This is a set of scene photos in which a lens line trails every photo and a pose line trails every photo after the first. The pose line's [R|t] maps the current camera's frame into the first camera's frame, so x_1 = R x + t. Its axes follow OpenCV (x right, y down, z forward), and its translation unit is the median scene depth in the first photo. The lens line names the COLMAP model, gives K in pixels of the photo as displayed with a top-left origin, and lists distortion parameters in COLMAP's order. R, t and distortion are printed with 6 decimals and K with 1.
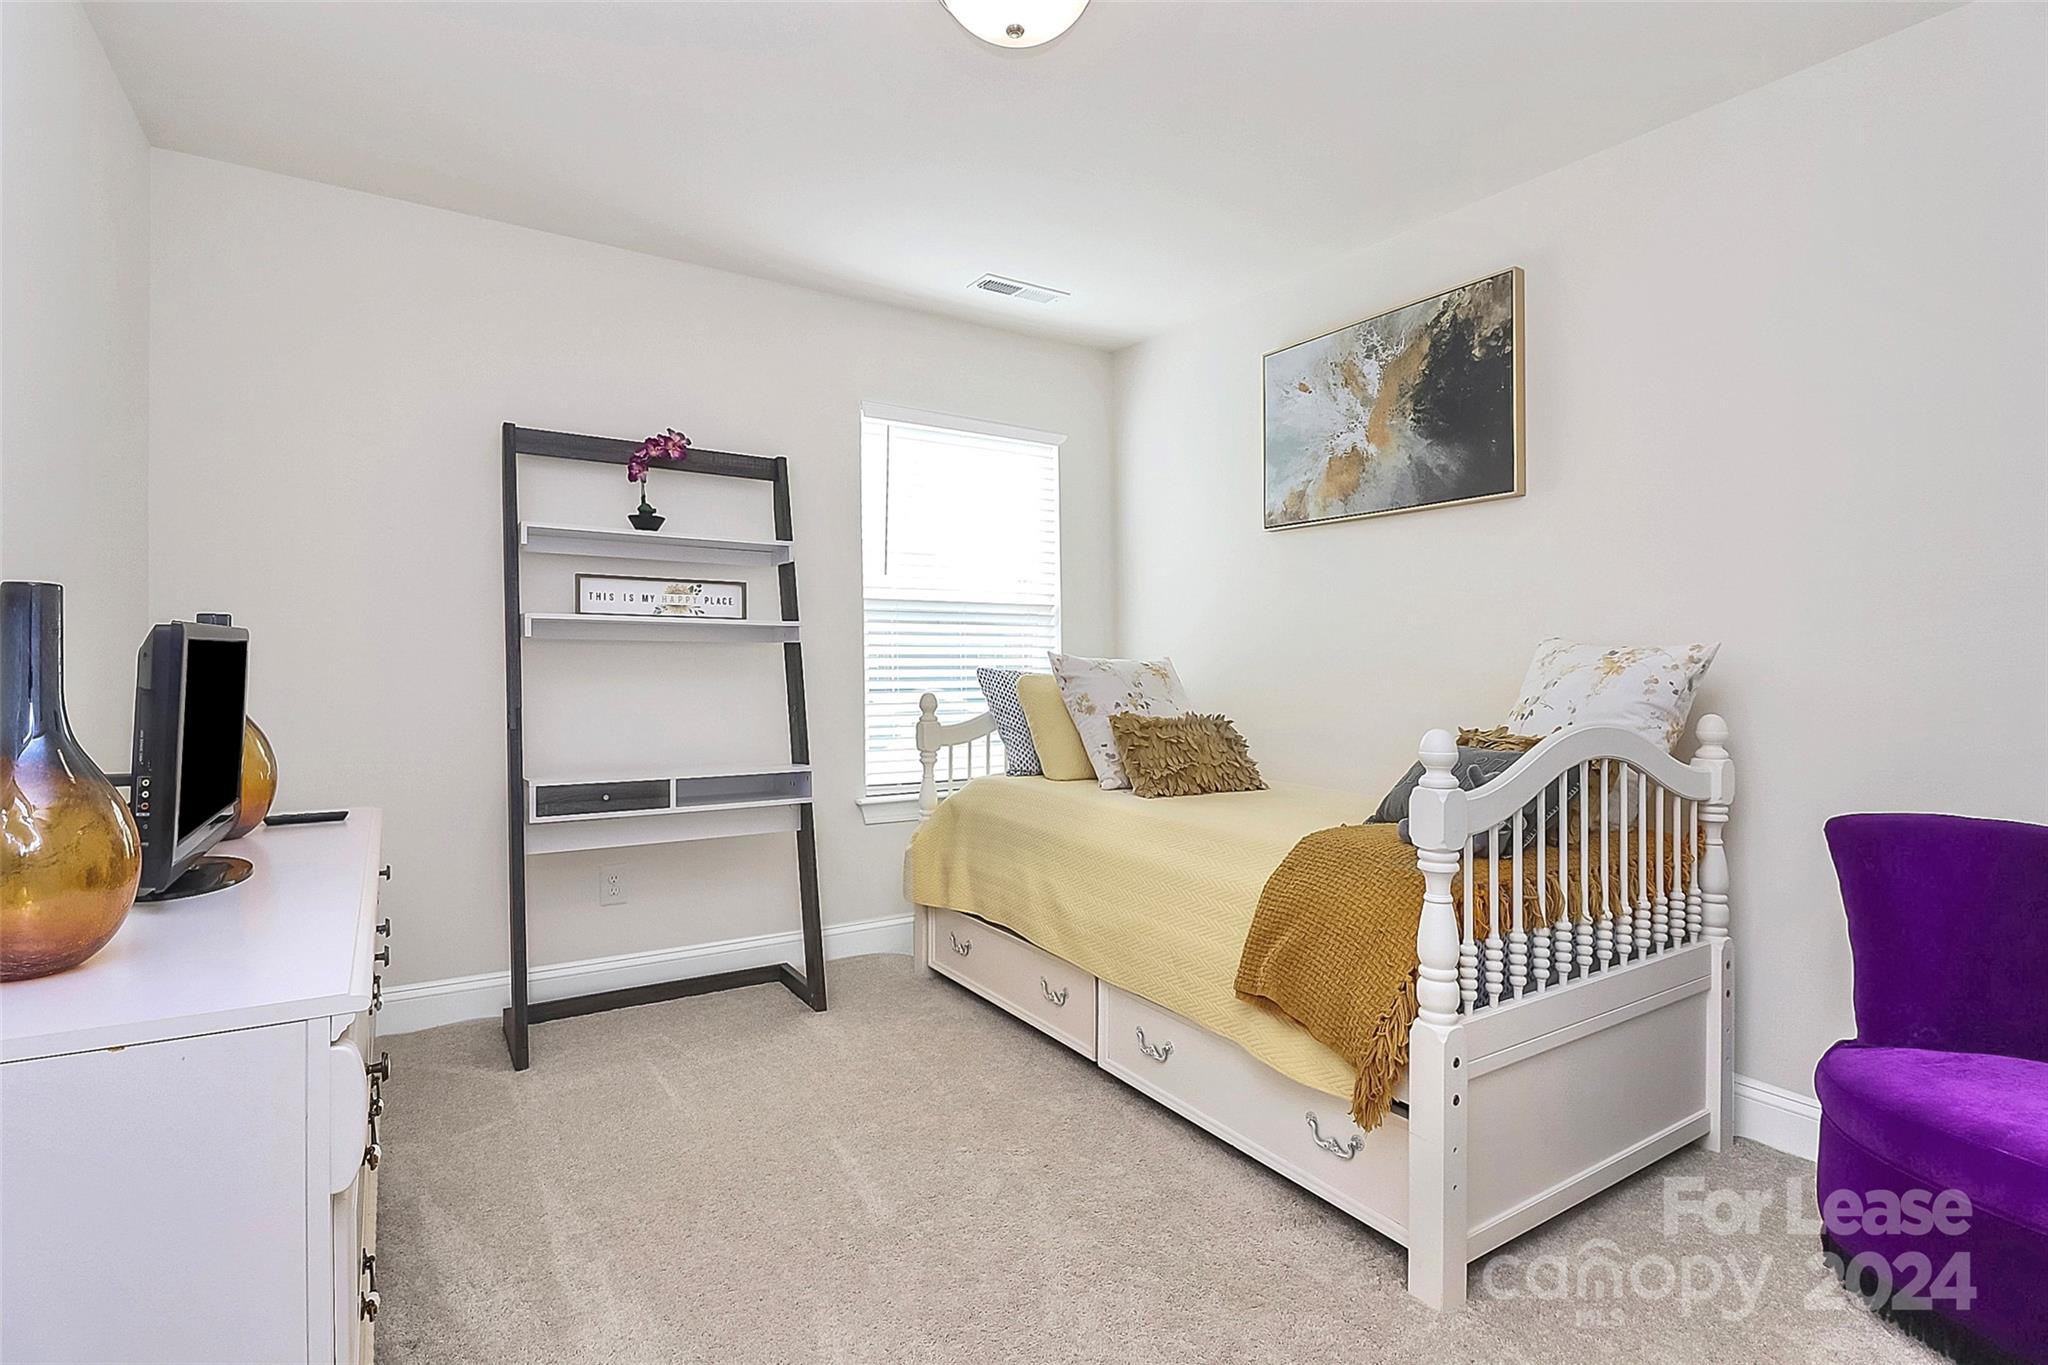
lens RADIAL K [[985.8, 0, 1029.8], [0, 985.8, 667.2], [0, 0, 1]] dist [-0.001154, -0.010804]
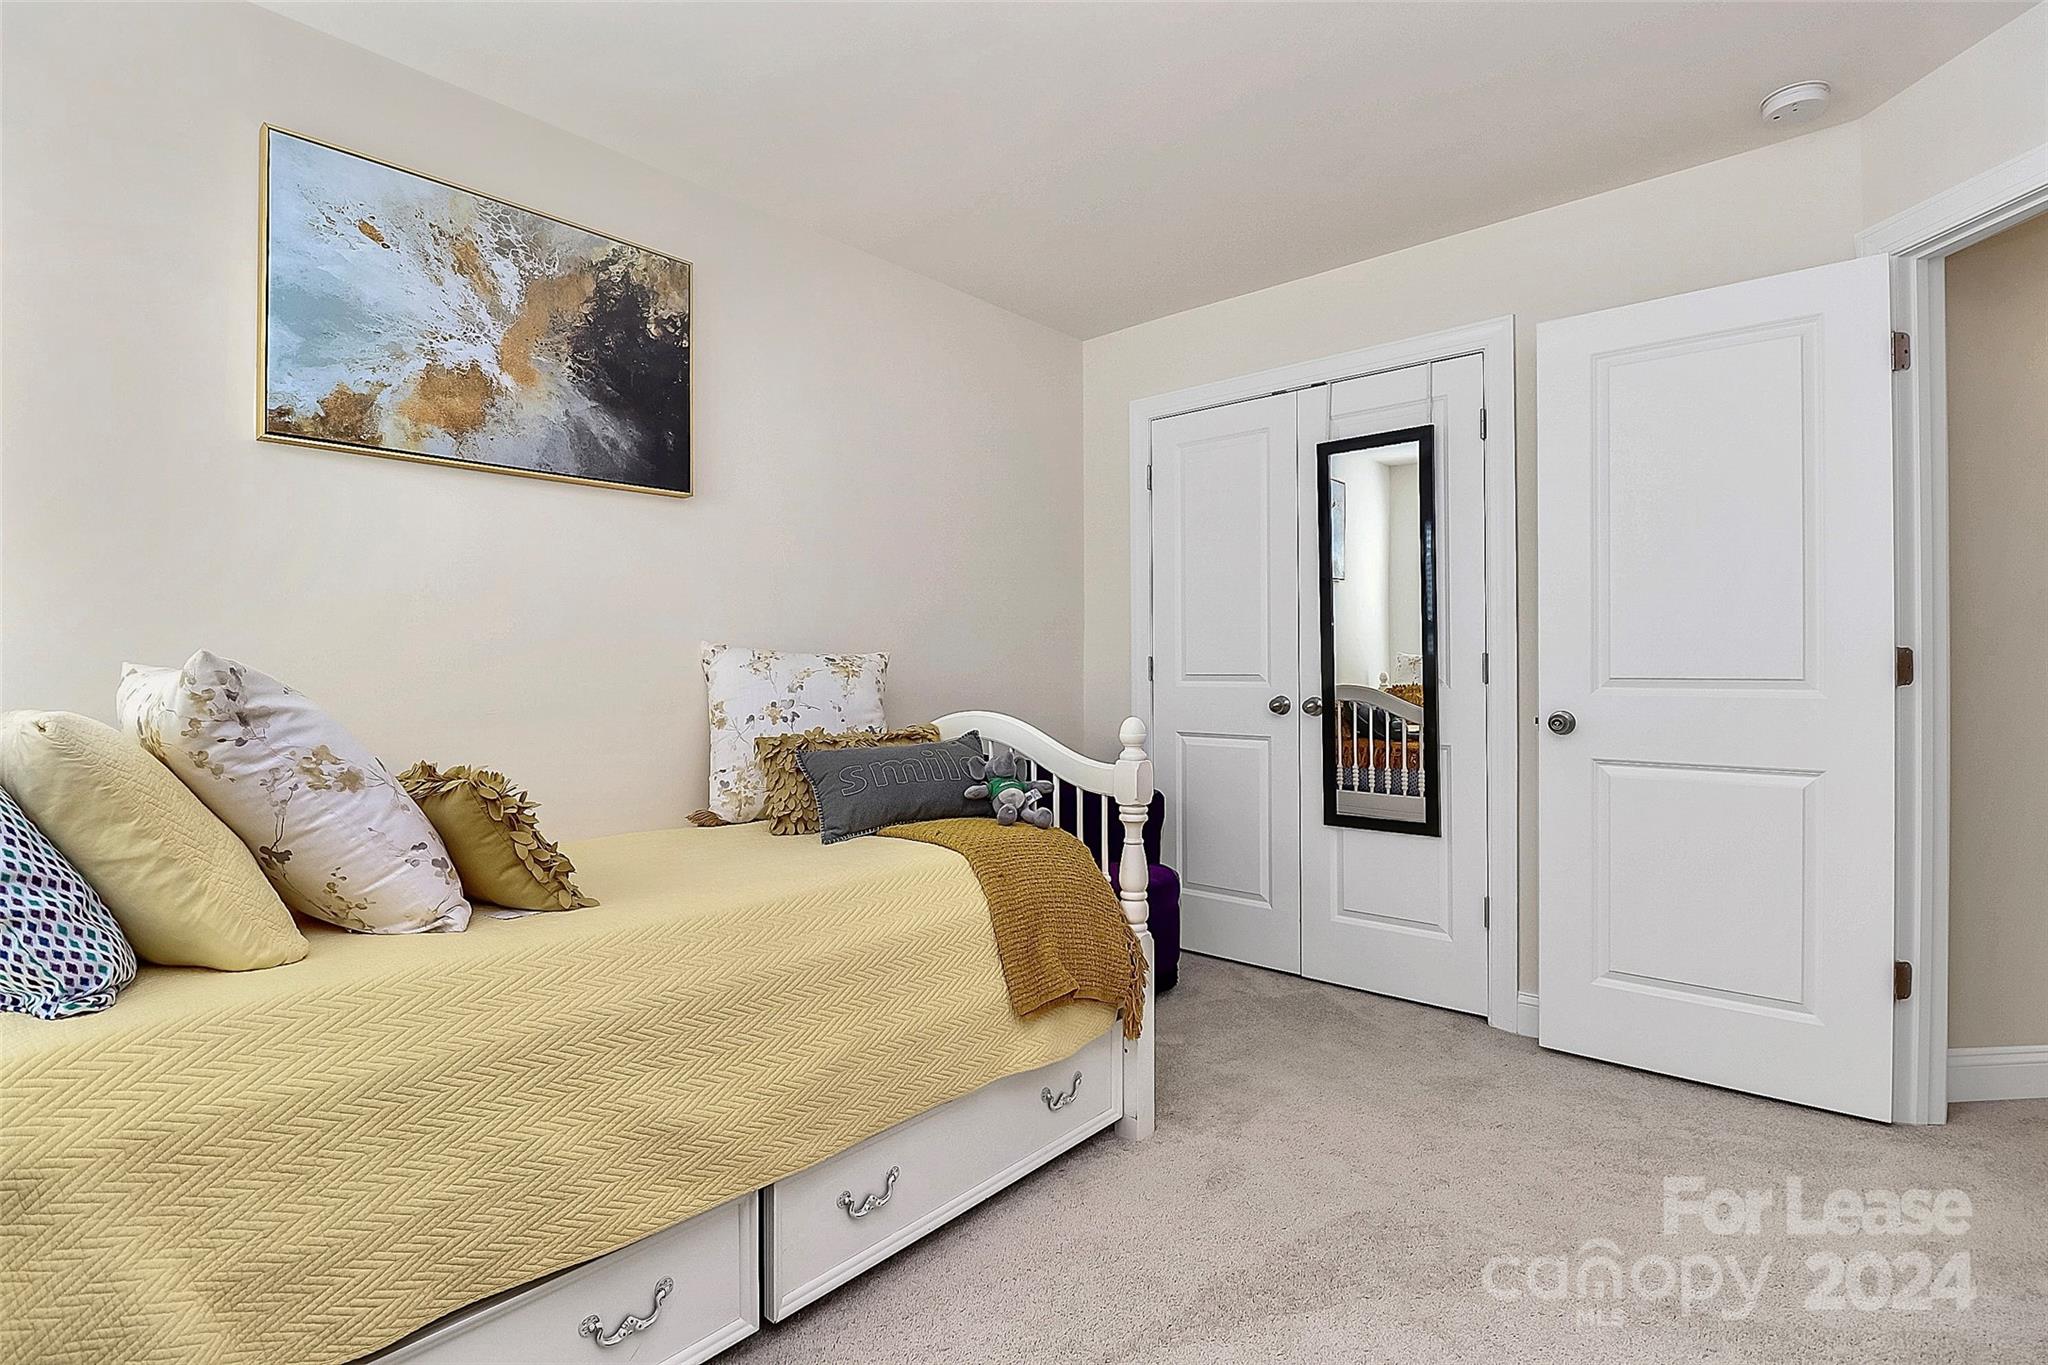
lens RADIAL K [[935.6, 0, 1026.7], [0, 935.6, 670.6], [0, 0, 1]] dist [-0.002977, -0.000267]
pose [[-0.252387, -0.013202, 0.967536, -0.433300], [0.005892, 0.999867, 0.015180, -0.012065], [-0.967608, 0.009532, -0.252276, 0.800930]]
